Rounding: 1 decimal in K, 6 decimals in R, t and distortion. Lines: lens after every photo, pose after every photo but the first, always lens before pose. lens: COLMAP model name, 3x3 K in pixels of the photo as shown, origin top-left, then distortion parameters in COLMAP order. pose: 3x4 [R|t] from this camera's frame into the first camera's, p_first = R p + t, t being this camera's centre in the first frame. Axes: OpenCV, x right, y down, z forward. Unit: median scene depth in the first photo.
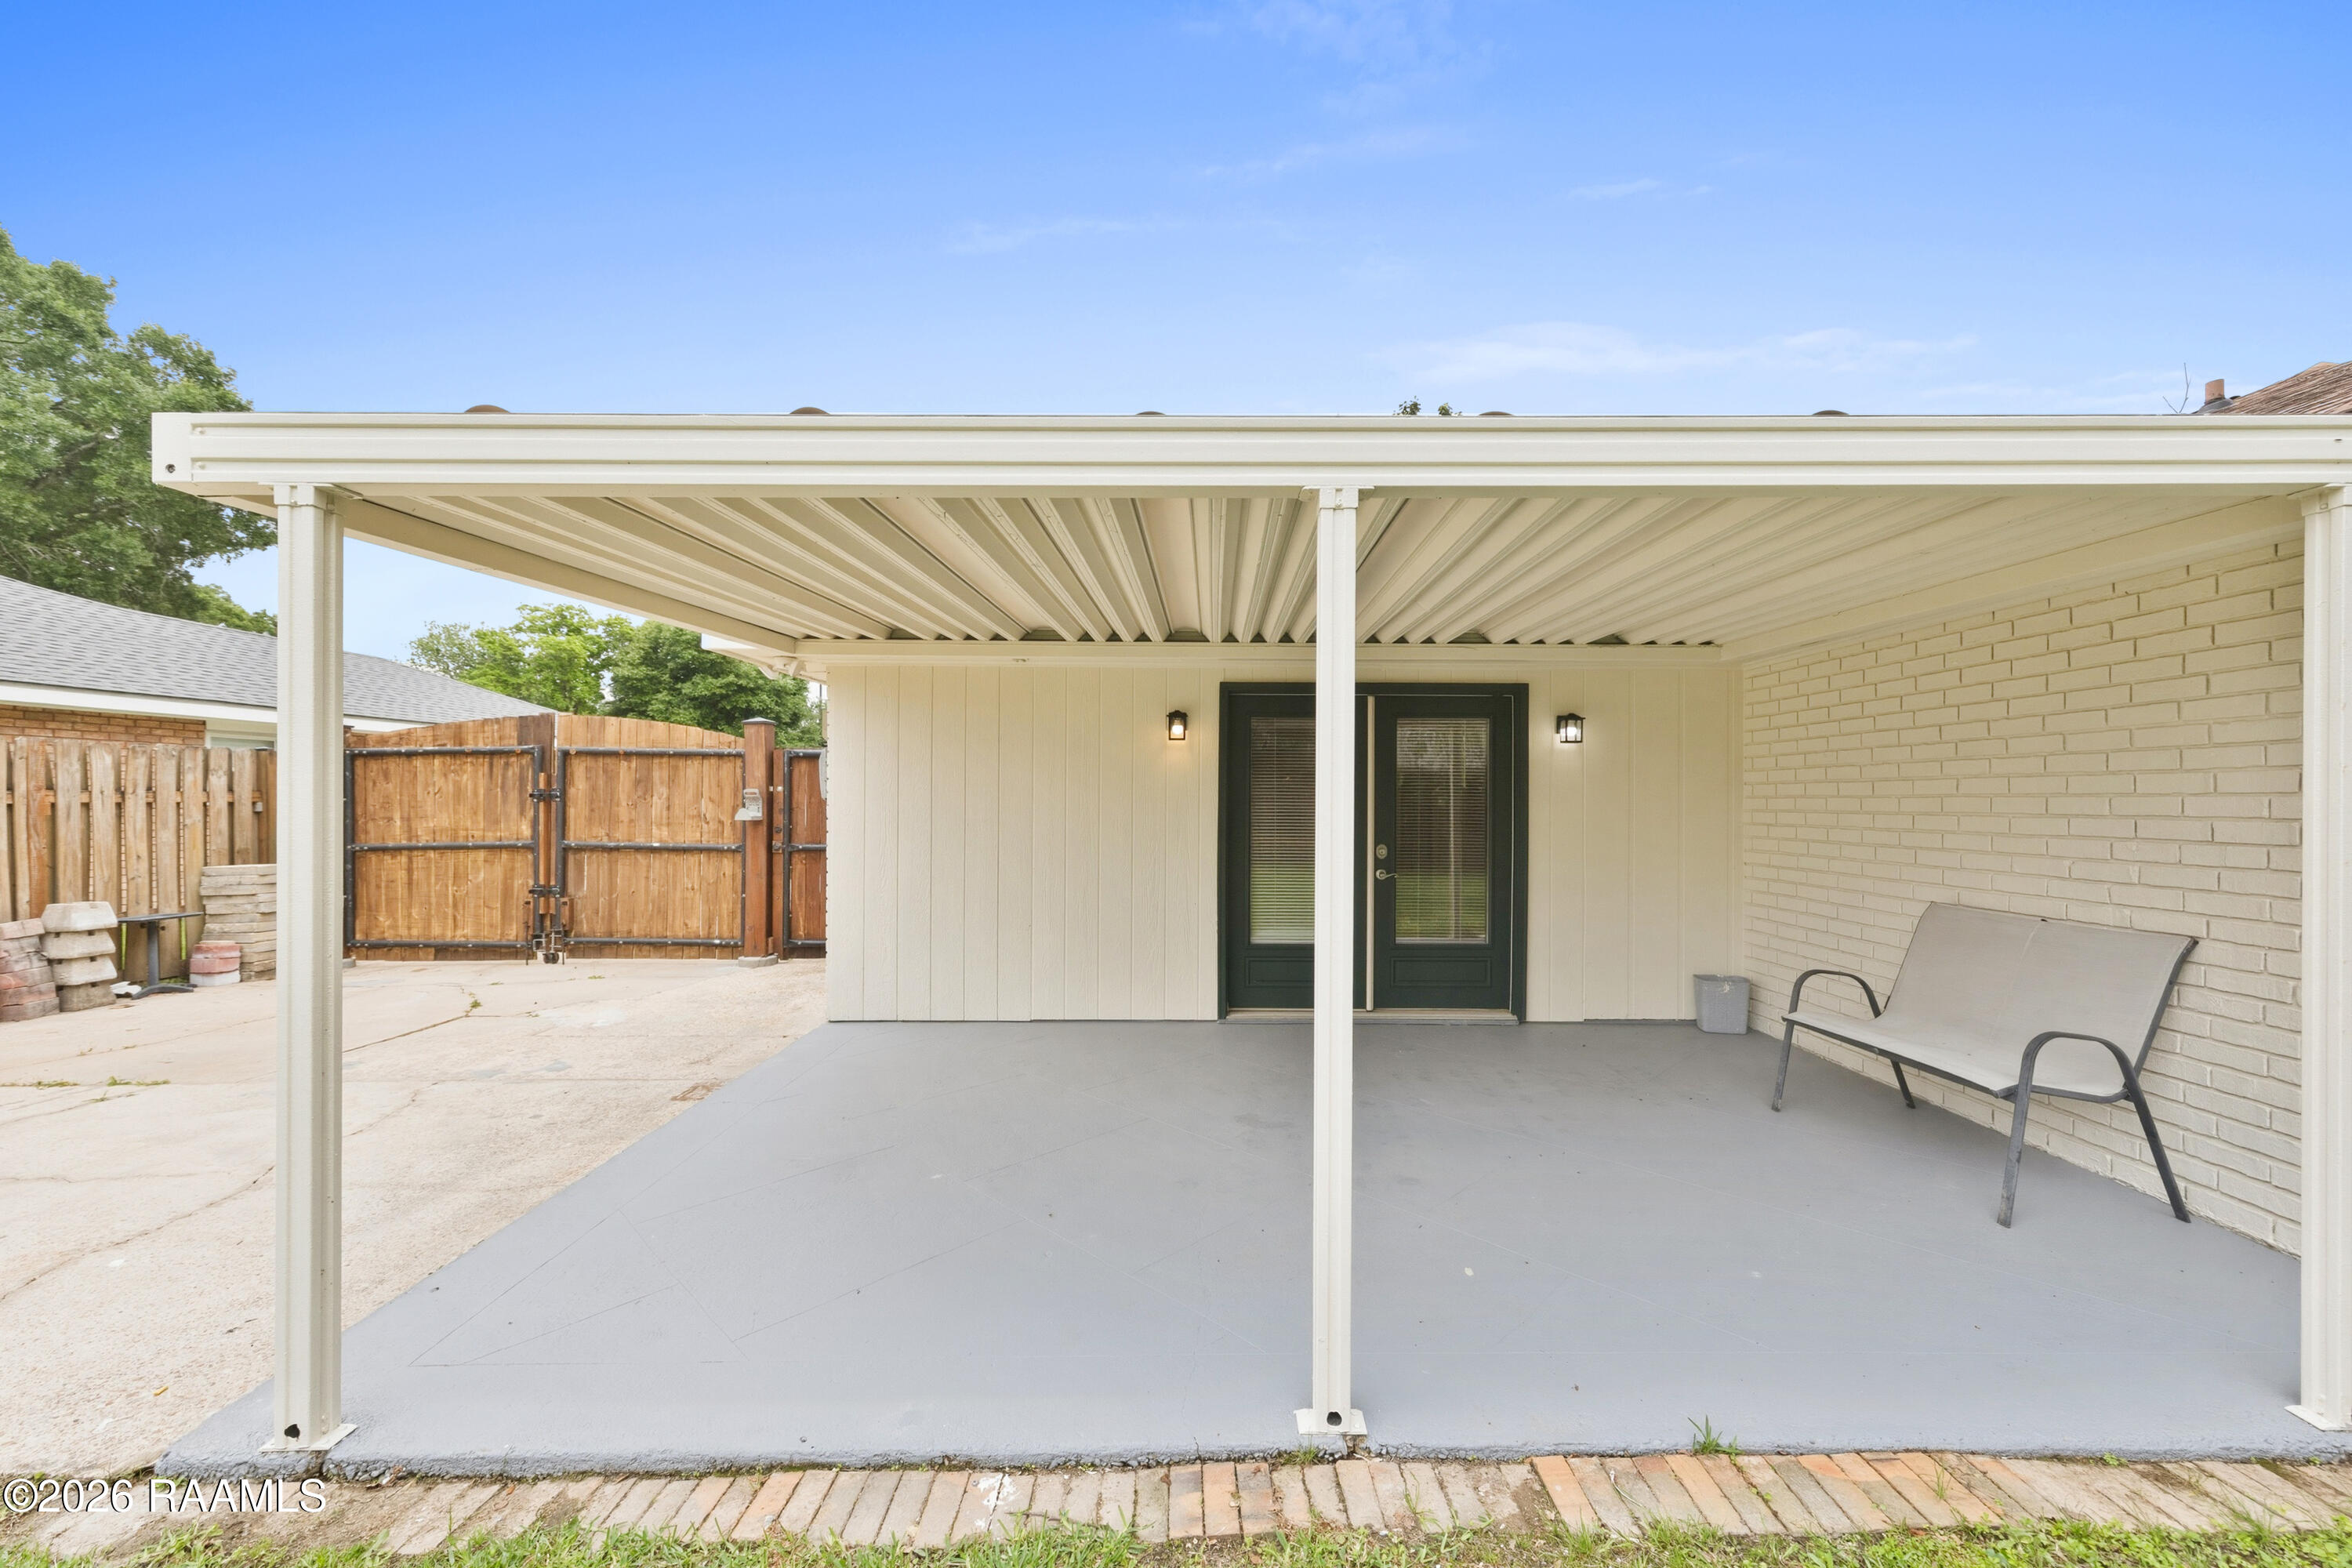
lens RADIAL K [[923.1, 0, 1197.7], [0, 923.1, 797.5], [0, 0, 1]] dist [-0.002879, 0.000582]
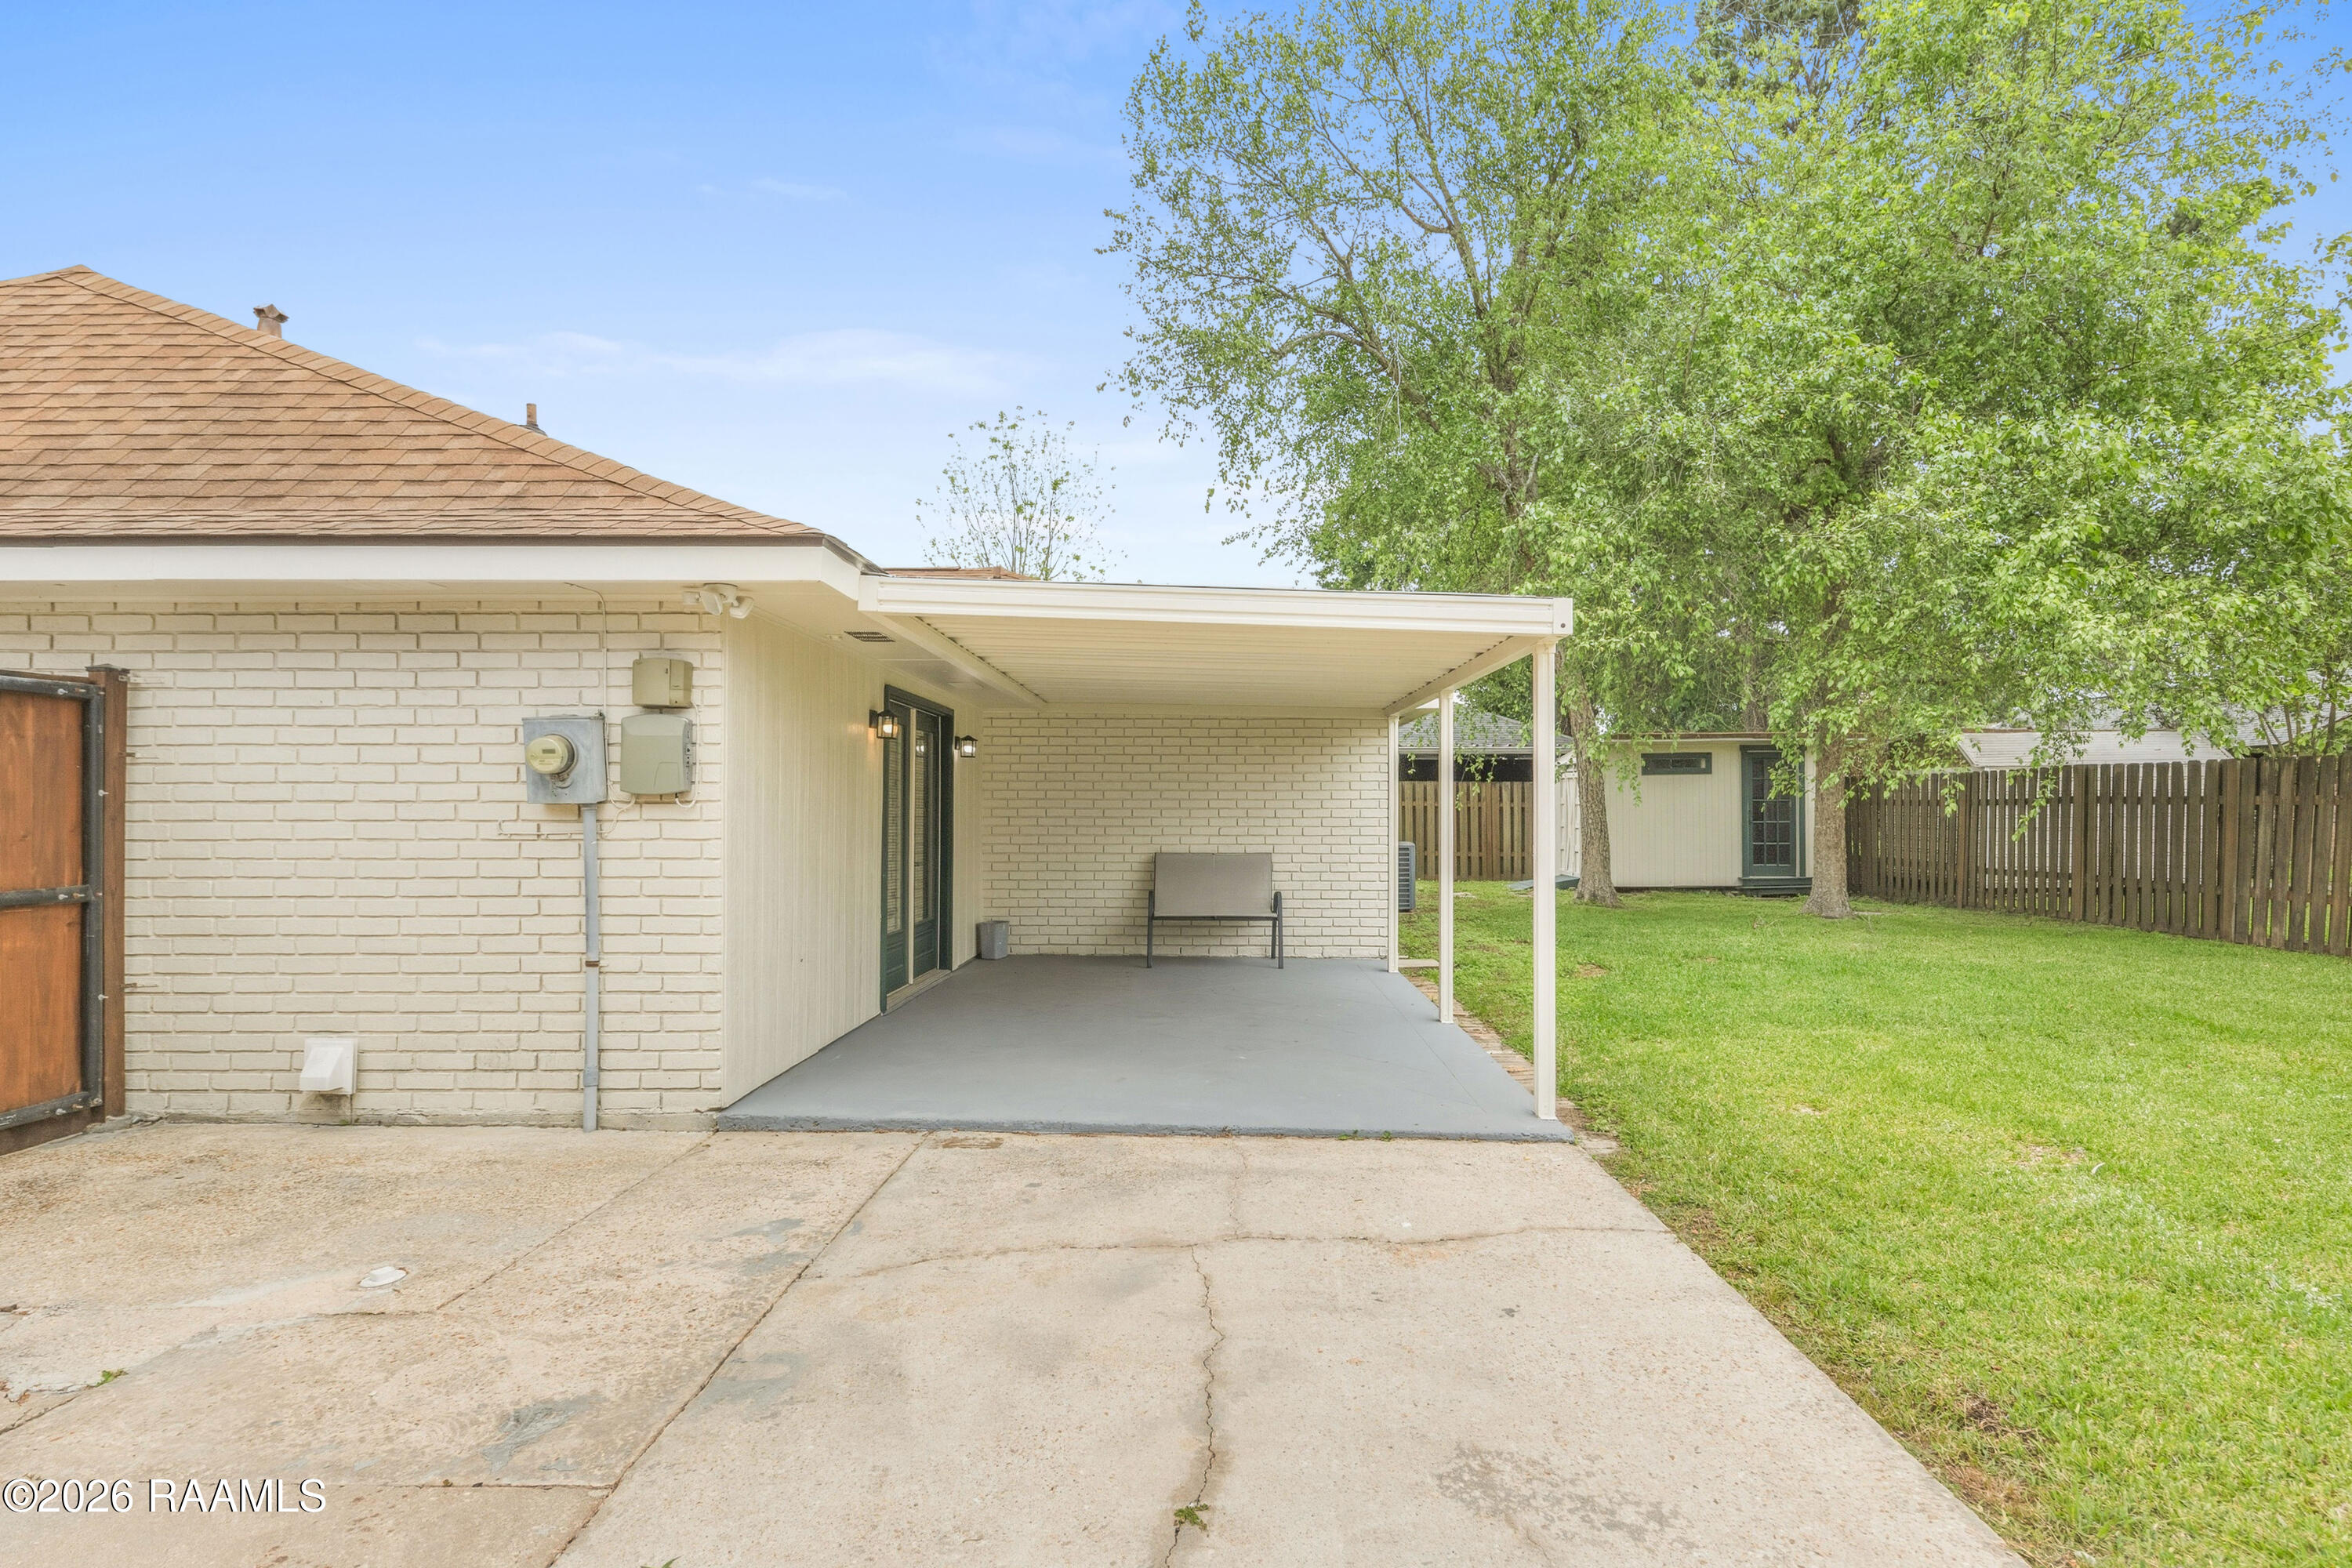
lens RADIAL K [[1204.0, 0, 1191.5], [0, 1204.0, 805.9], [0, 0, 1]] dist [0.004310, -0.001997]
pose [[0.030416, -0.001901, 0.999536, -1.296000], [-0.009250, 0.999955, 0.002183, 0.004957], [-0.999495, -0.009312, 0.030397, 0.605404]]
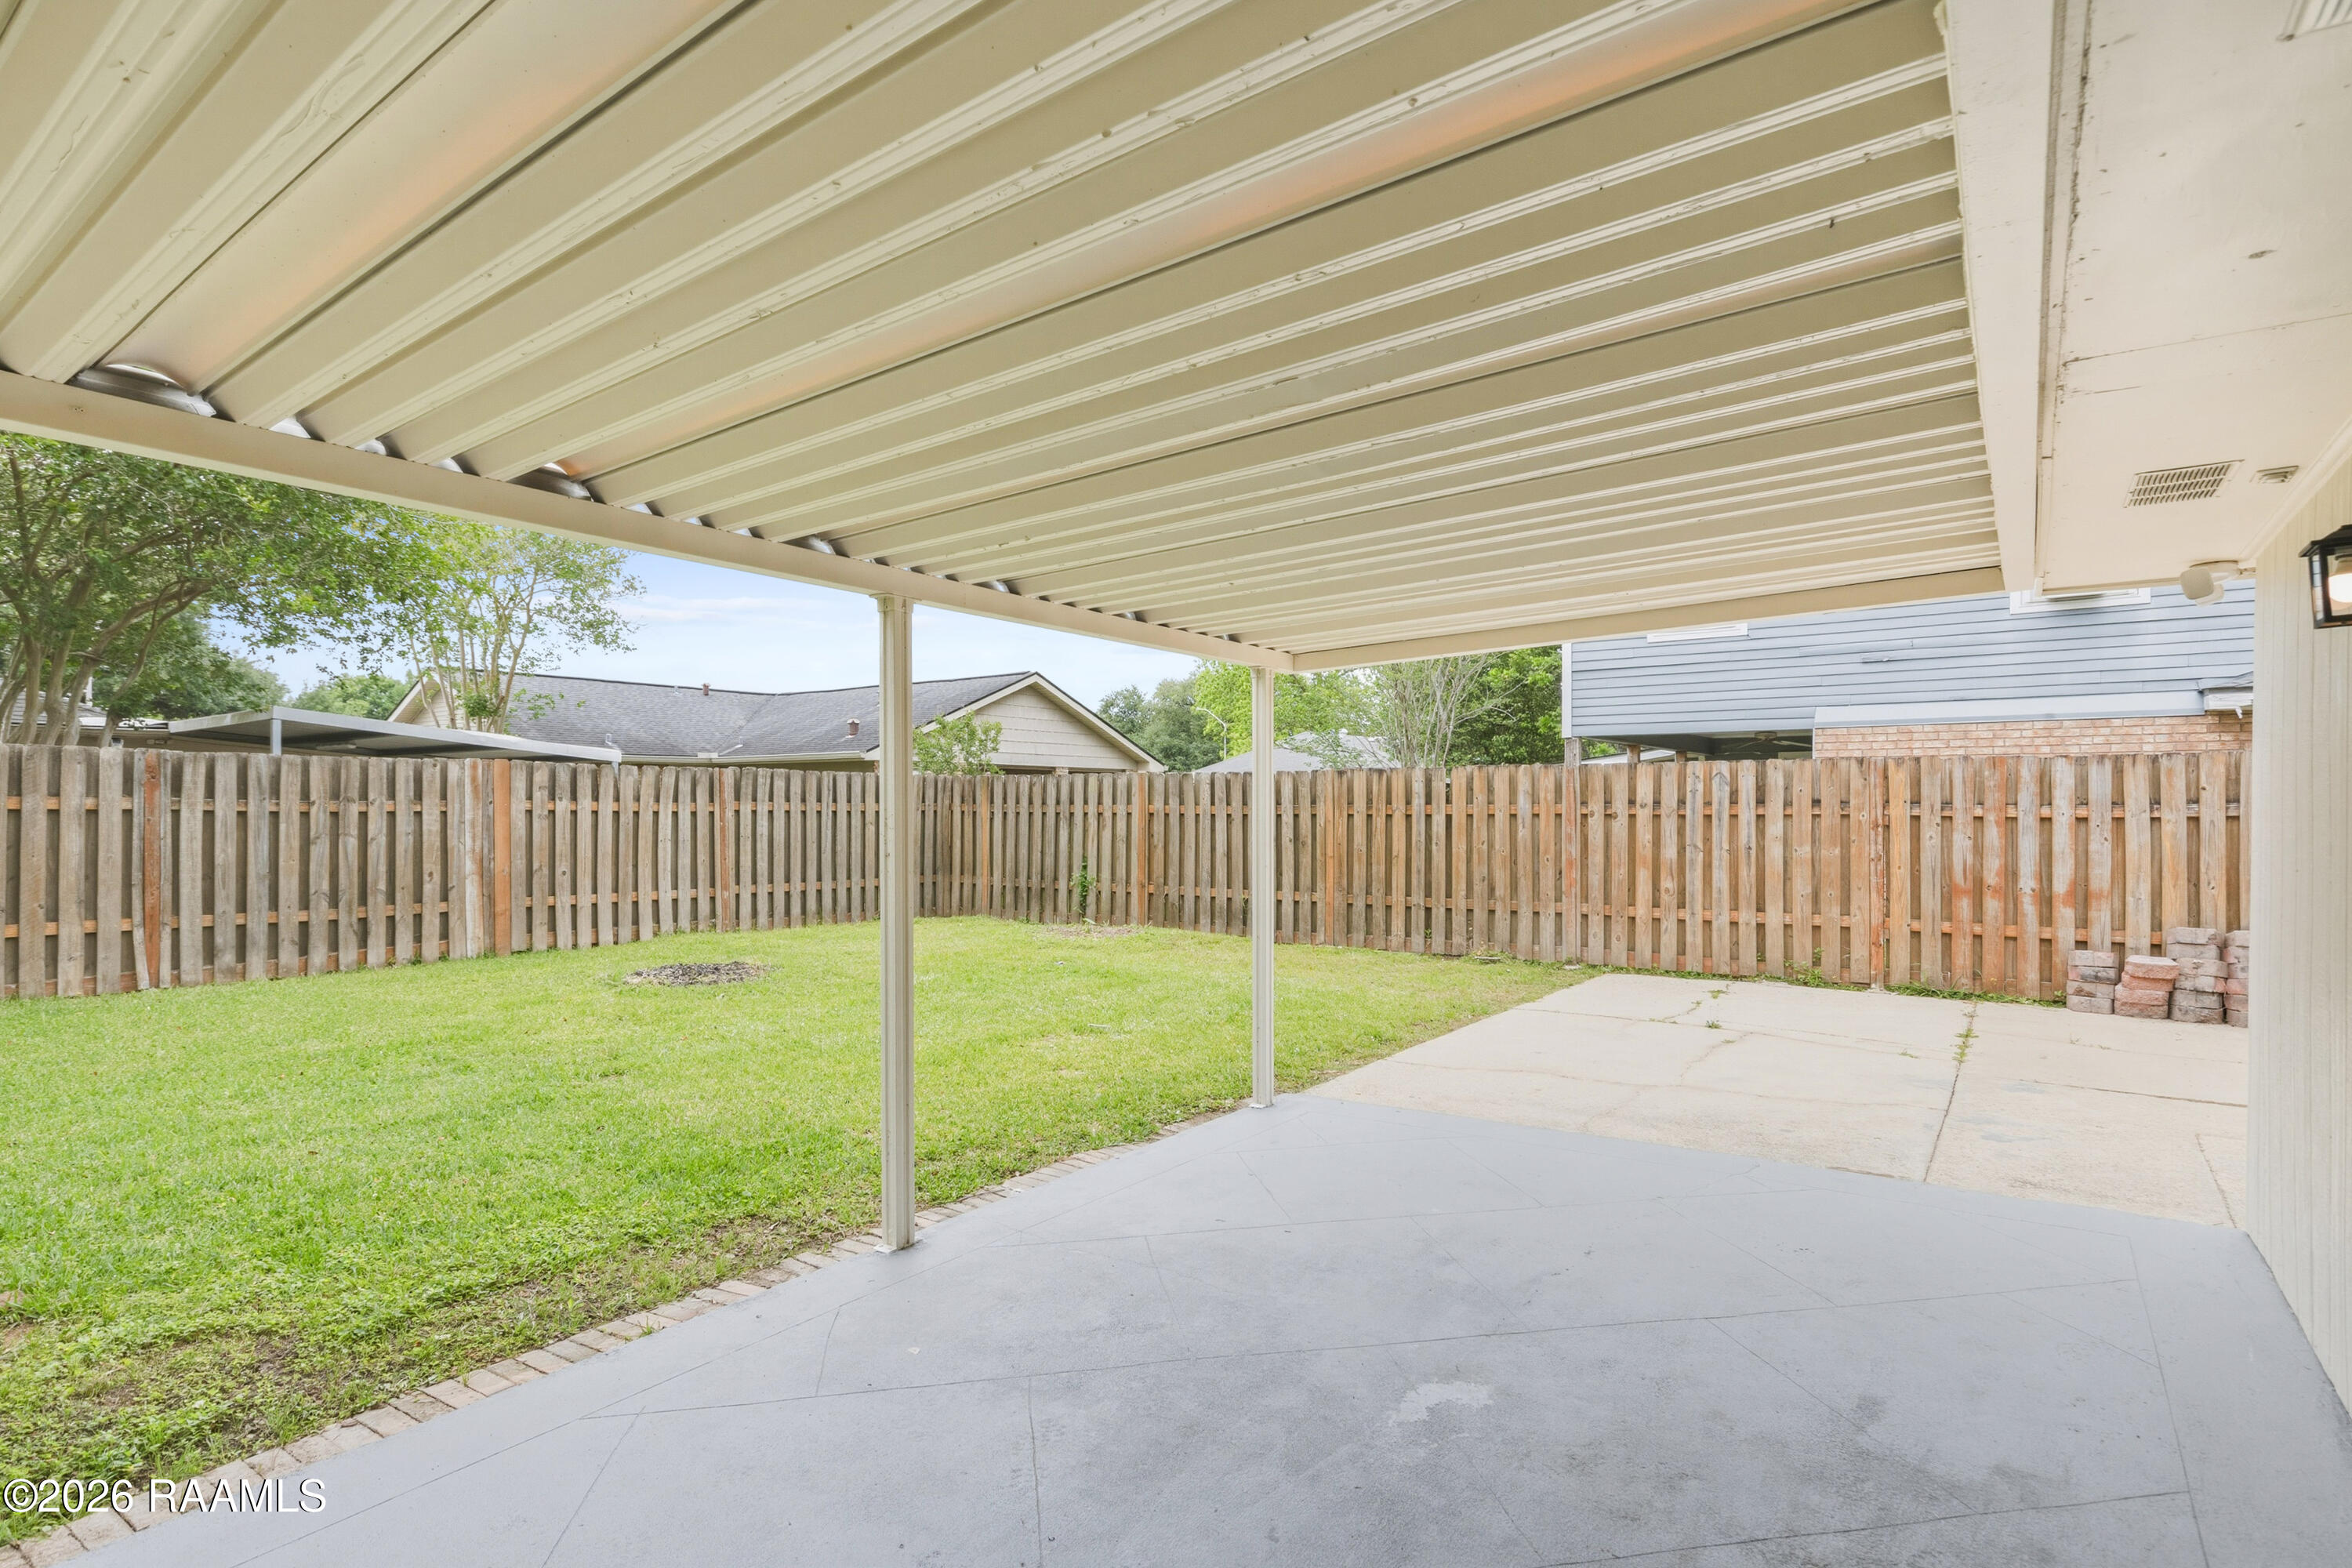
lens RADIAL K [[1204.0, 0, 1175.0], [0, 1204.0, 801.8], [0, 0, 1]] dist [0.004310, -0.001997]
pose [[-0.576043, -0.006825, -0.817391, 0.535763], [0.000654, 0.999961, -0.008811, -0.000326], [0.817419, -0.005610, -0.576016, 0.884008]]
